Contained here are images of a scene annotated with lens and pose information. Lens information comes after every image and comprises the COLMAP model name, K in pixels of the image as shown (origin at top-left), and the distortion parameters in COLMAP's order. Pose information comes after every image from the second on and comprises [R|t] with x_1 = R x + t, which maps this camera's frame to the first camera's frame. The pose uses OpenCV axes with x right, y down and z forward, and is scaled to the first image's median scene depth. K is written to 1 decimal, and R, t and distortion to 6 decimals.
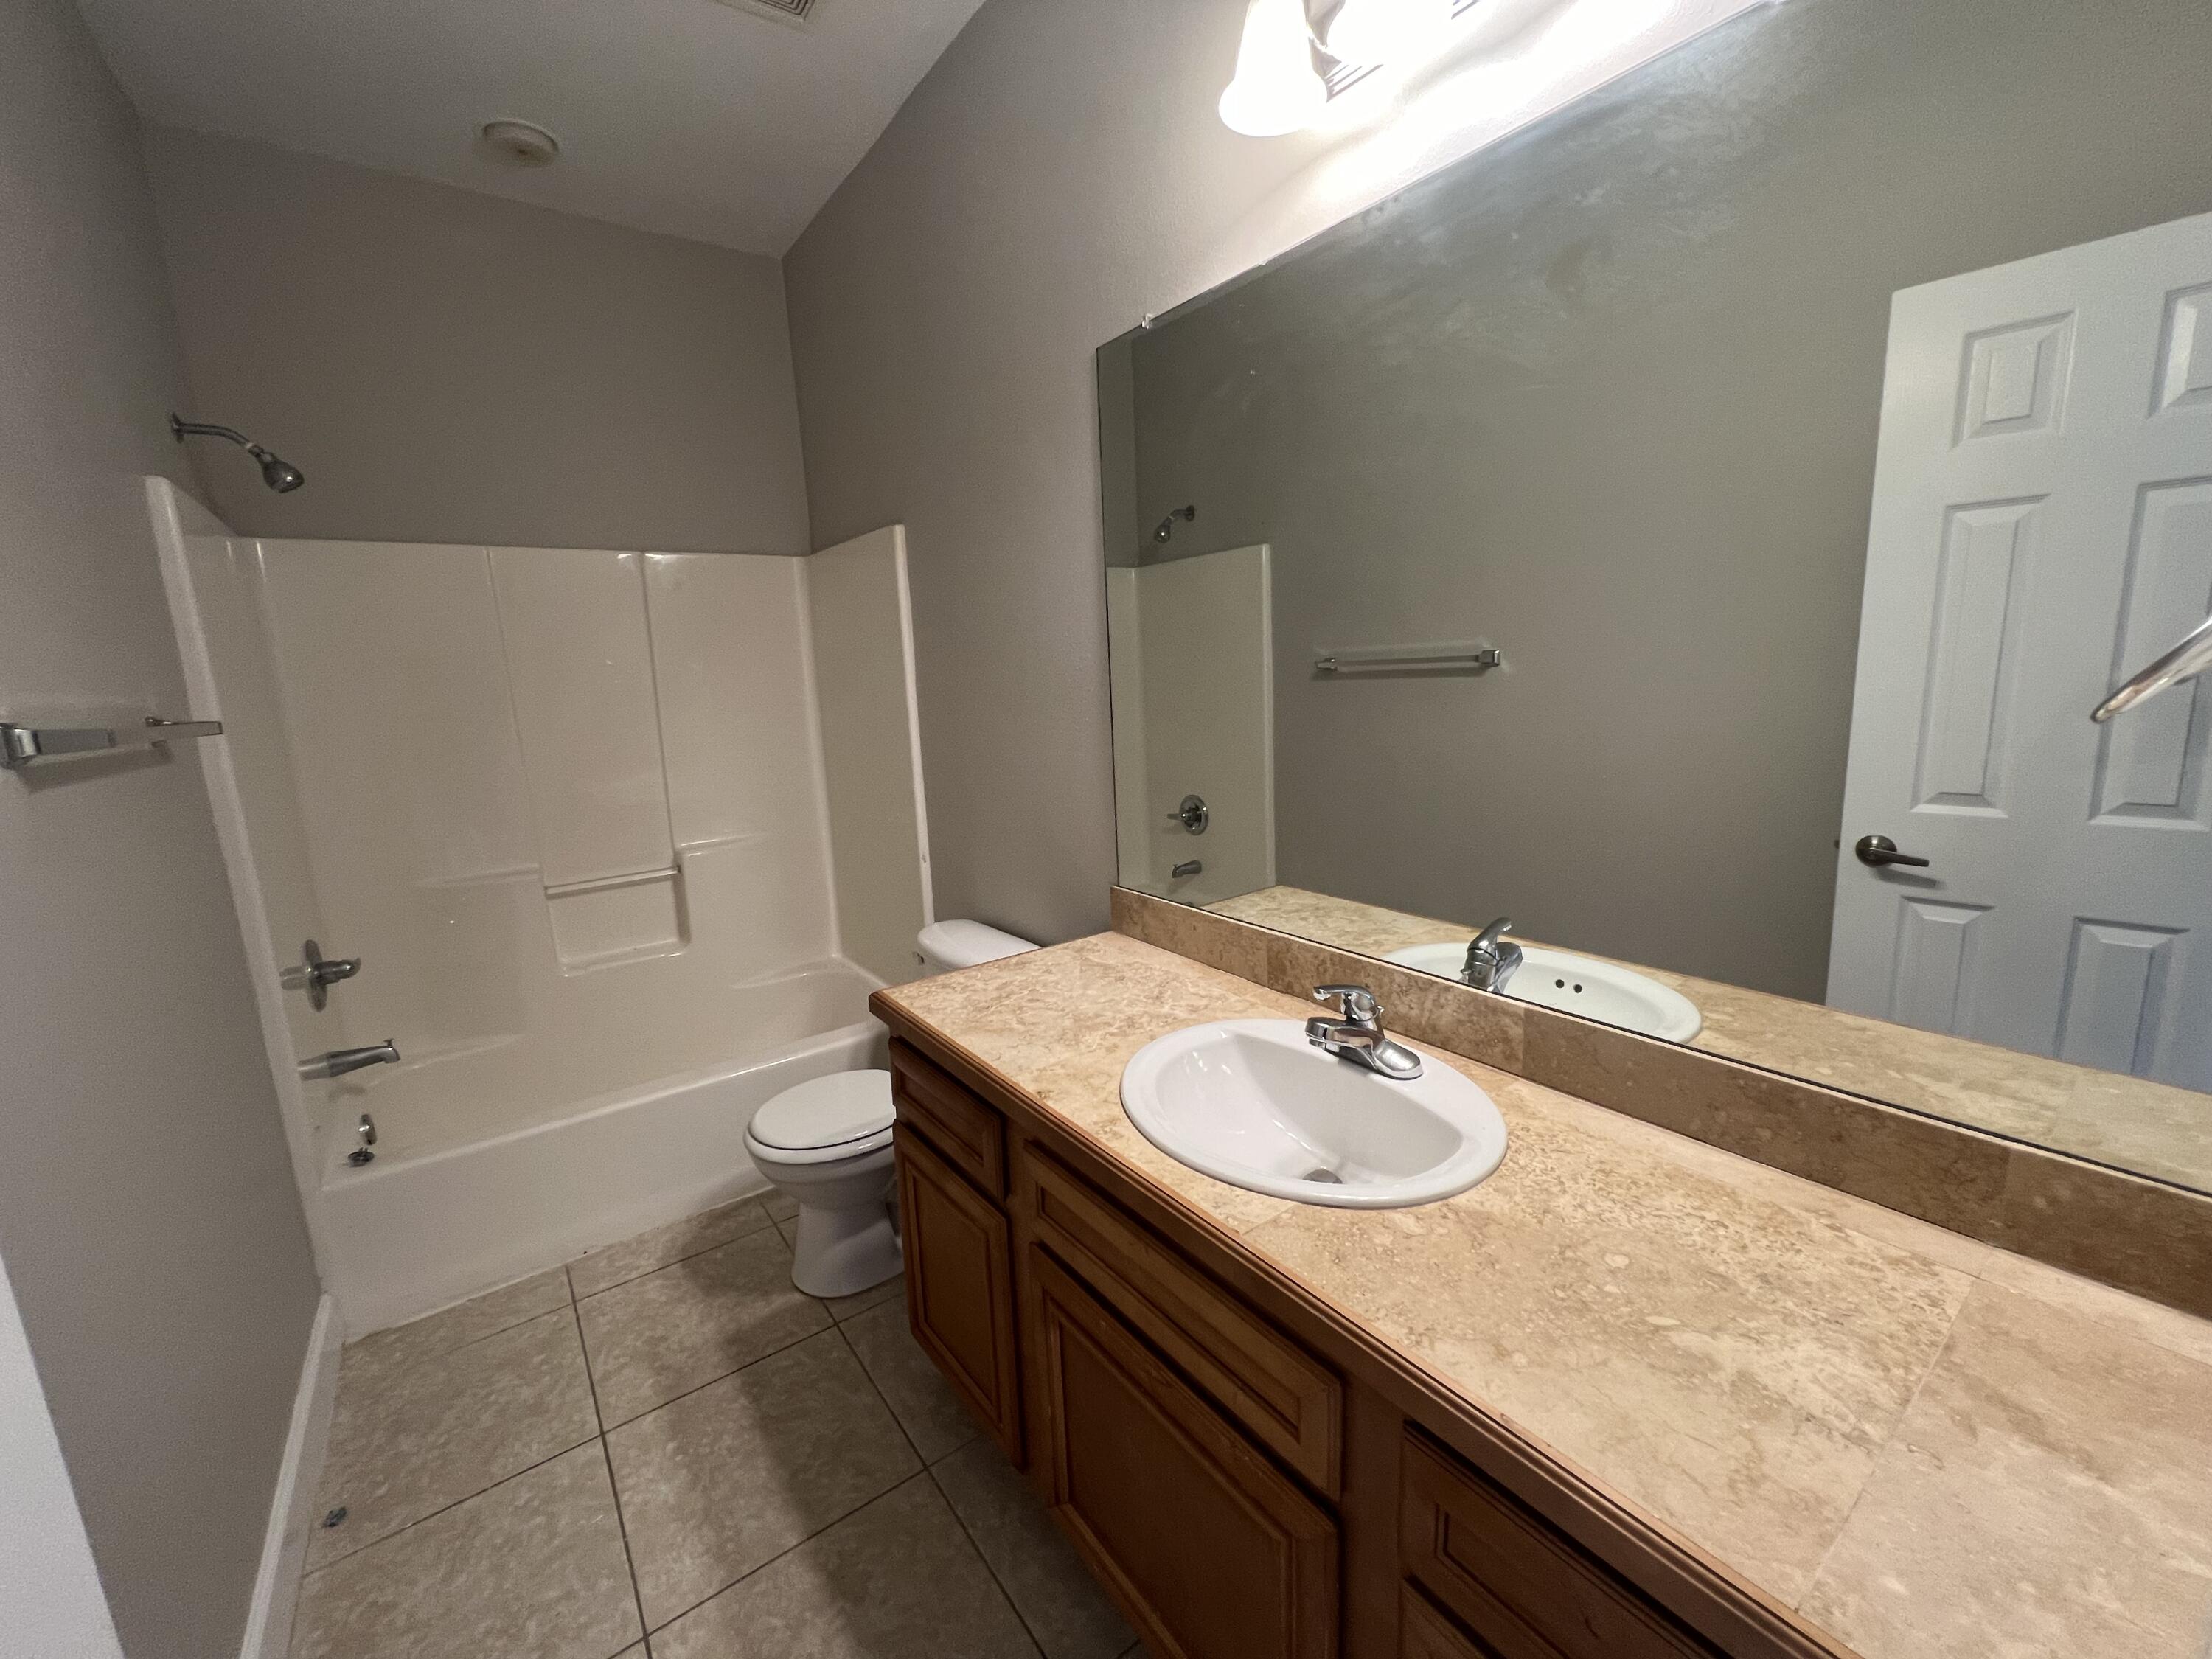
lens RADIAL K [[891.8, 0, 1102.6], [0, 891.8, 821.9], [0, 0, 1]] dist [0.002684, 0.000462]
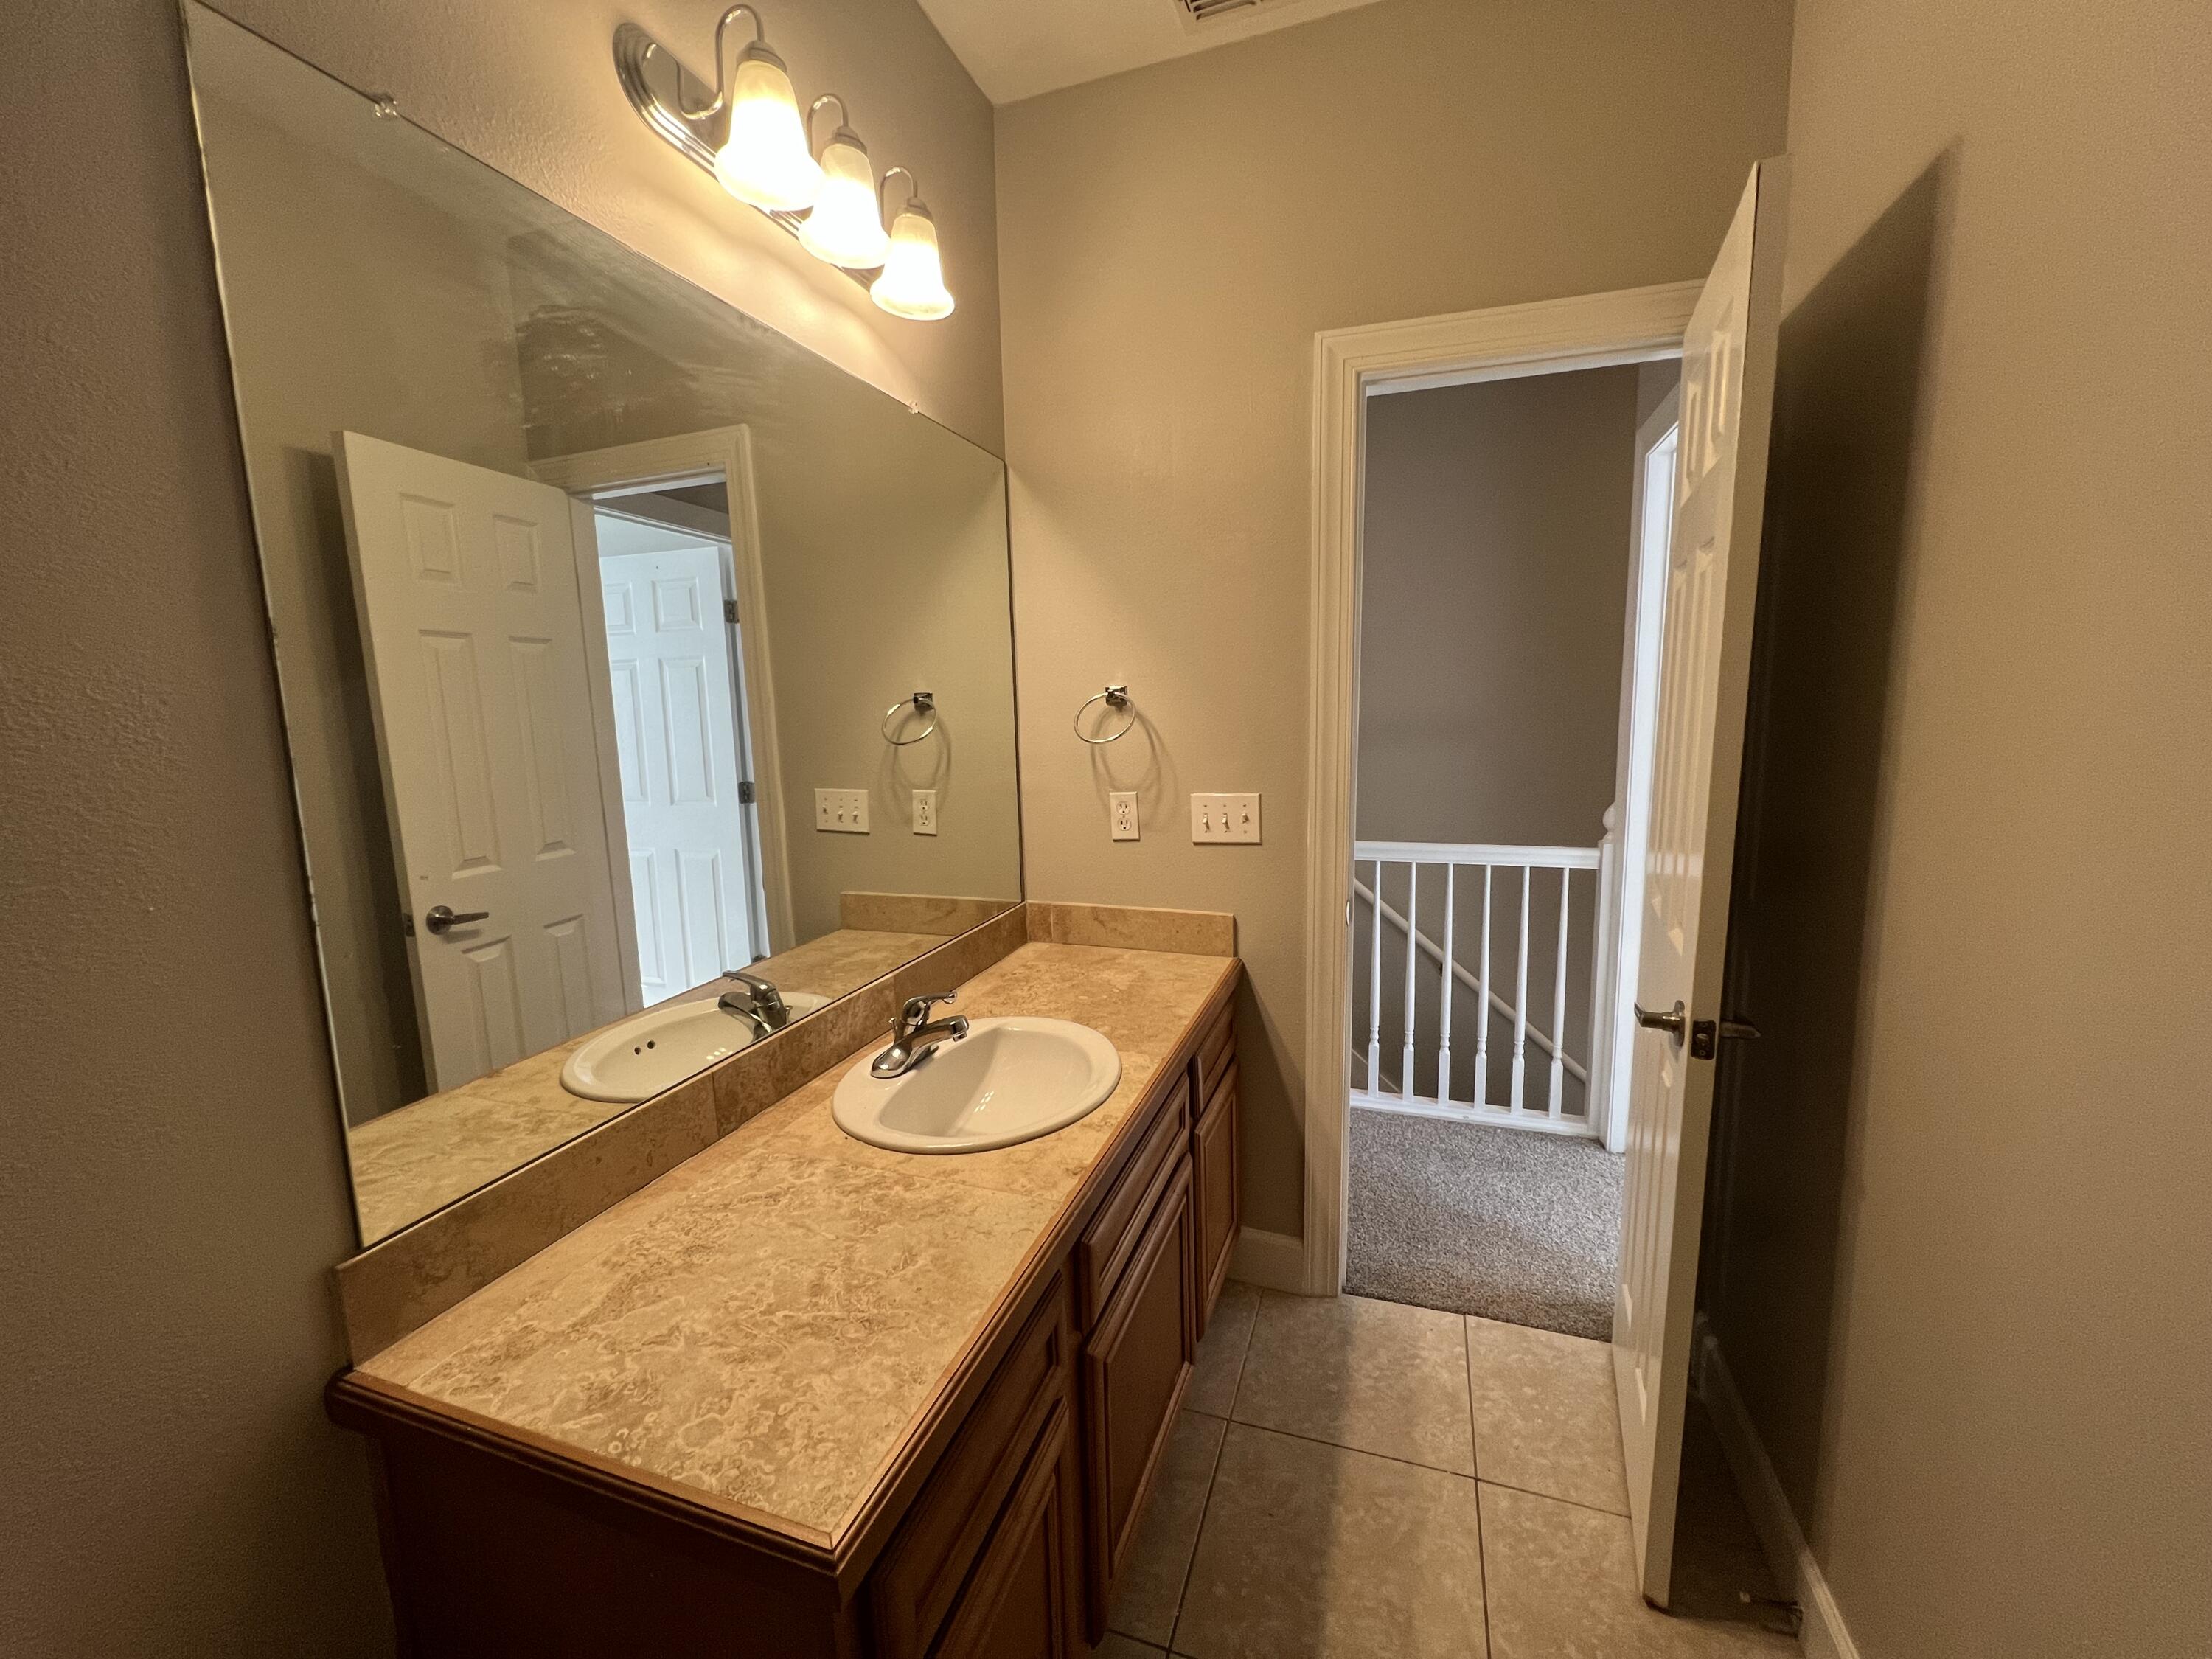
lens RADIAL K [[891.8, 0, 1102.6], [0, 891.8, 821.9], [0, 0, 1]] dist [0.002684, 0.000462]
pose [[-0.564381, -0.055615, 0.823639, -0.698080], [0.188088, 0.962823, 0.193896, -0.192489], [-0.803802, 0.264348, -0.532938, 1.141317]]
